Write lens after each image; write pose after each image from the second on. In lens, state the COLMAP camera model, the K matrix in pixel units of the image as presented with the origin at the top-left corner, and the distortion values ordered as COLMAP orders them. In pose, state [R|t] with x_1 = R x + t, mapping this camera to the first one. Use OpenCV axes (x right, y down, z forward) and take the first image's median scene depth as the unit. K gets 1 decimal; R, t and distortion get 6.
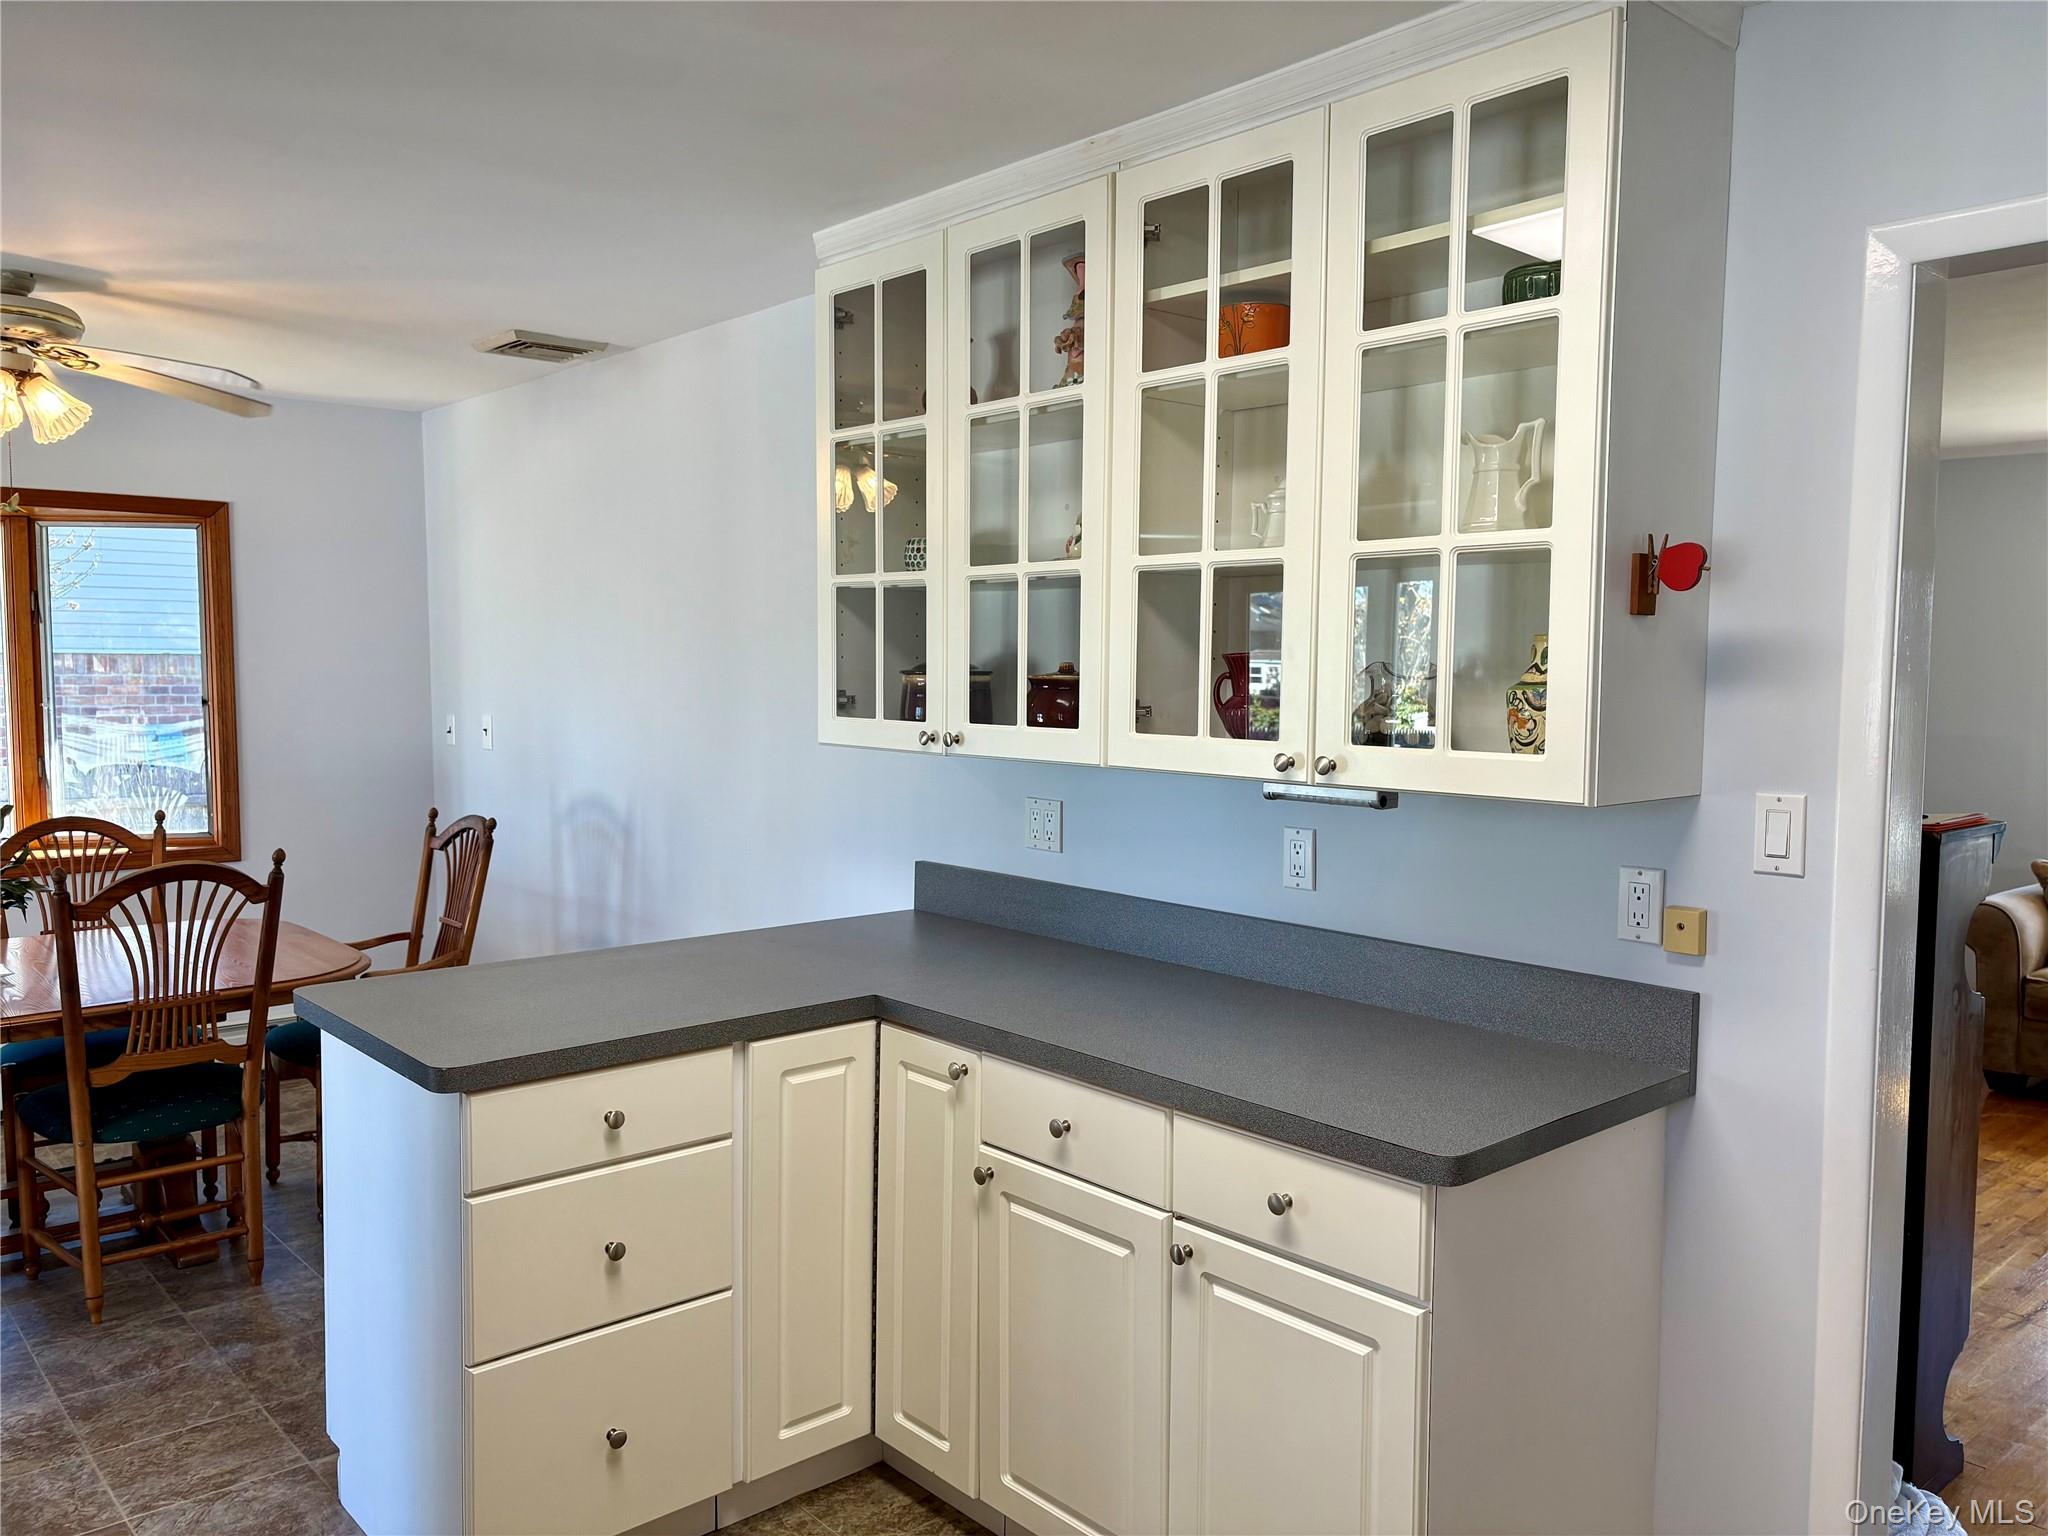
lens RADIAL K [[1548.9, 0, 1037.2], [0, 1548.9, 772.3], [0, 0, 1]] dist [0.063593, -0.073787]
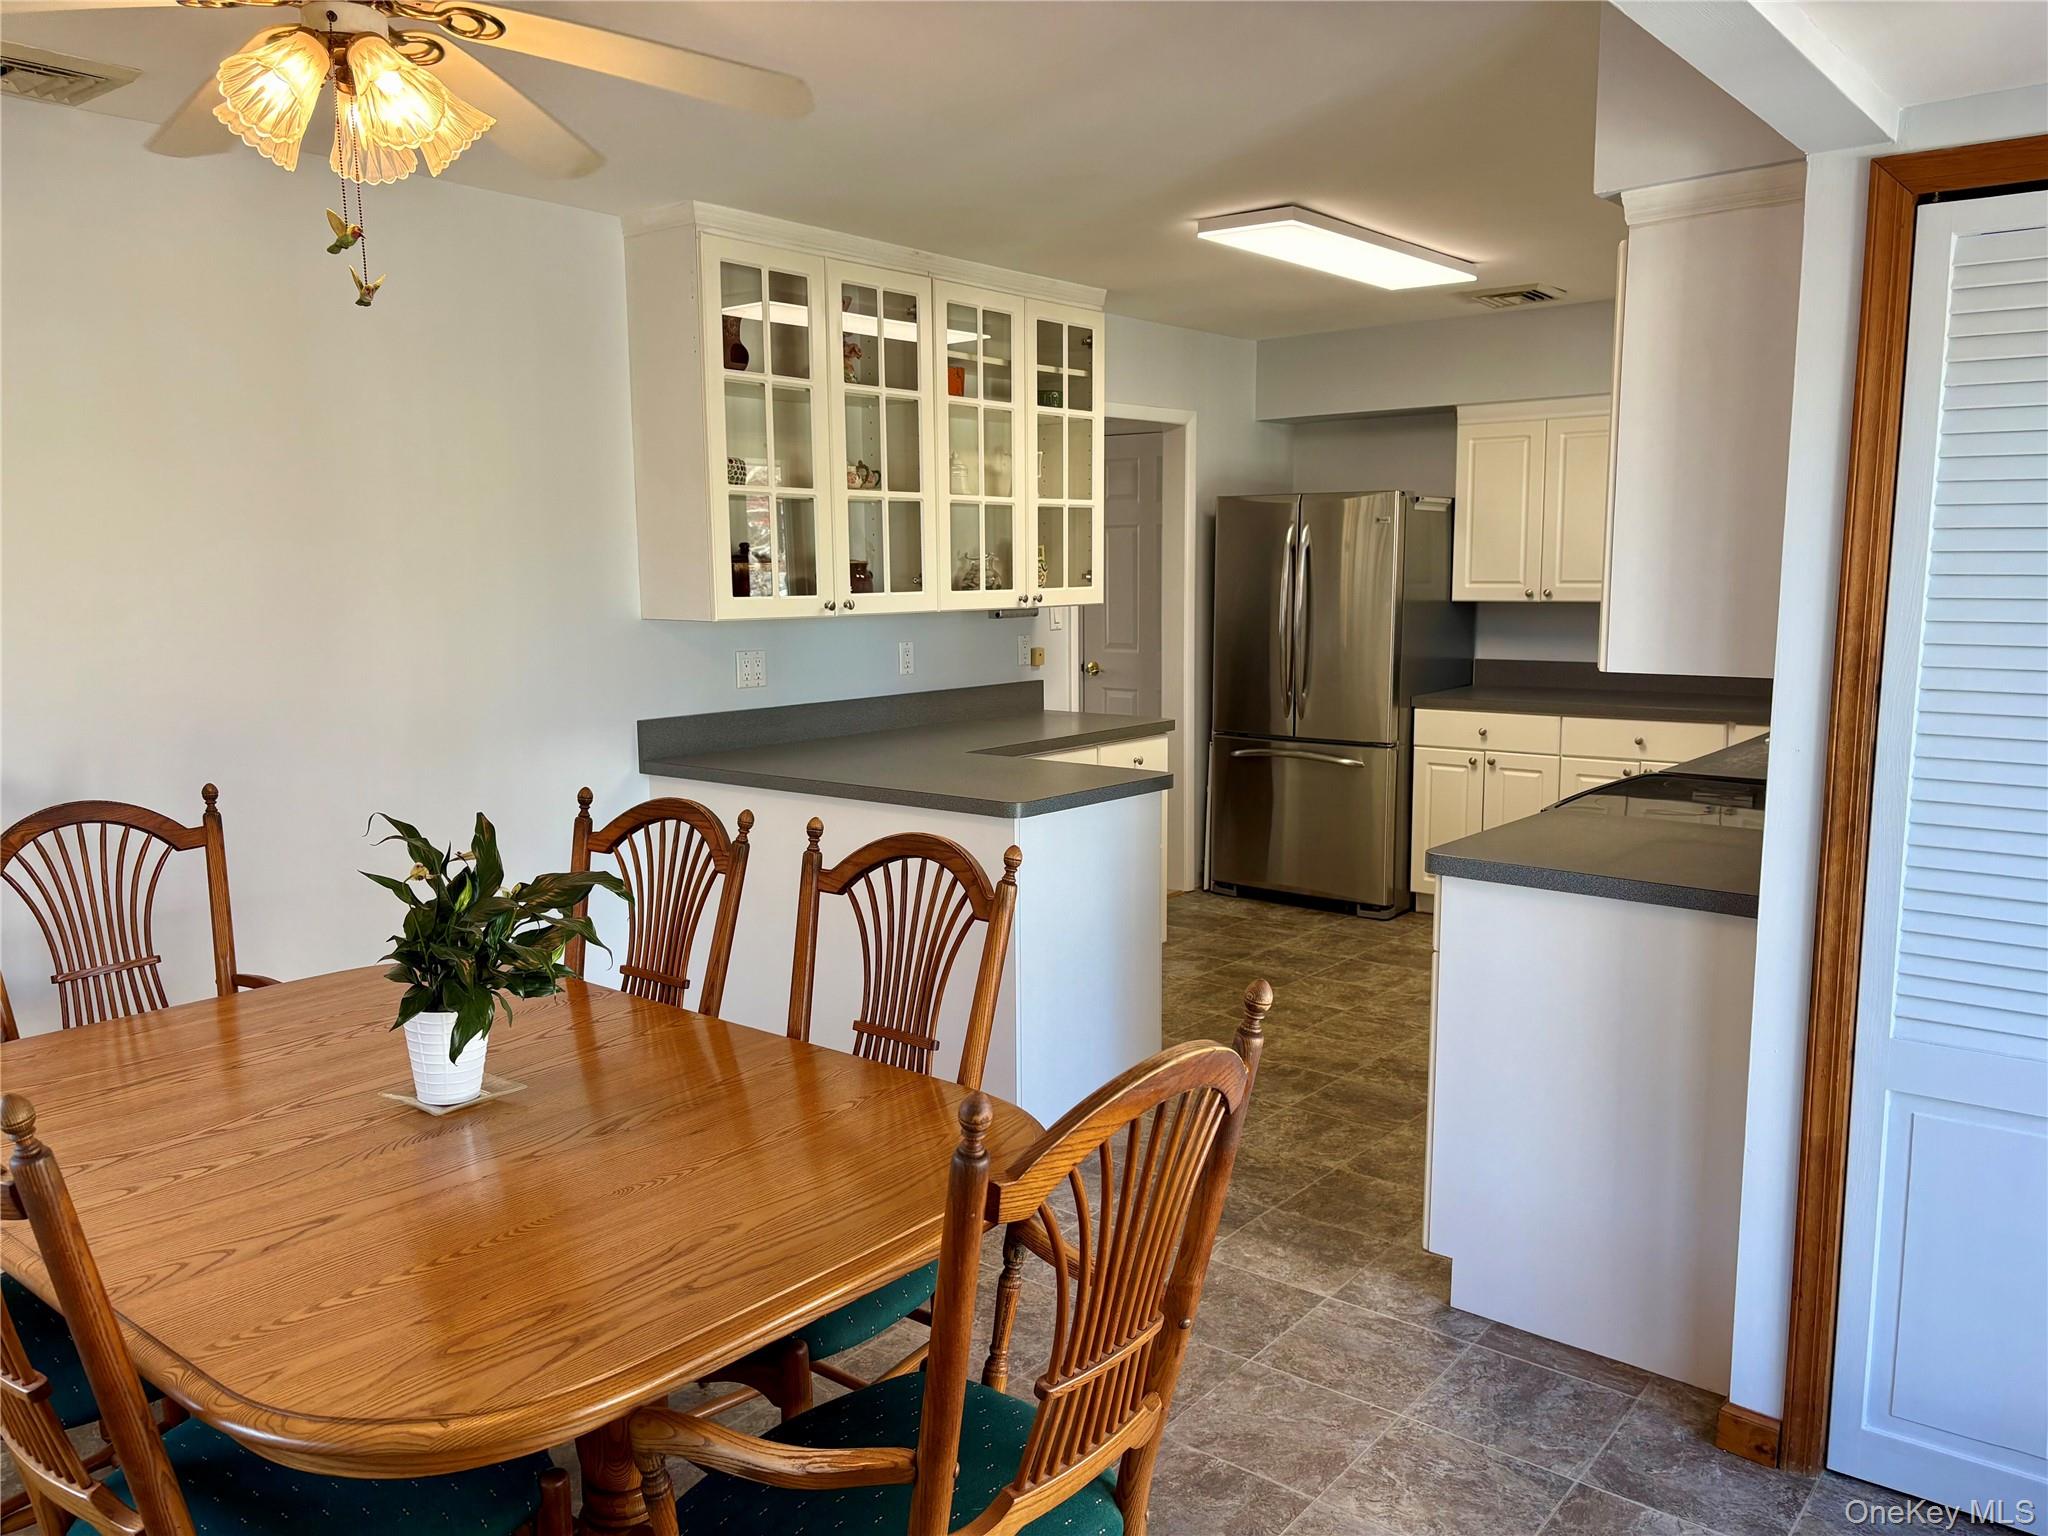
lens RADIAL K [[1548.9, 0, 1014.0], [0, 1548.9, 774.5], [0, 0, 1]] dist [0.063593, -0.073787]
pose [[-0.161927, -0.141820, 0.976559, -1.498294], [0.077689, 0.984715, 0.155887, -0.076671], [-0.983740, 0.101110, -0.148434, 1.020987]]
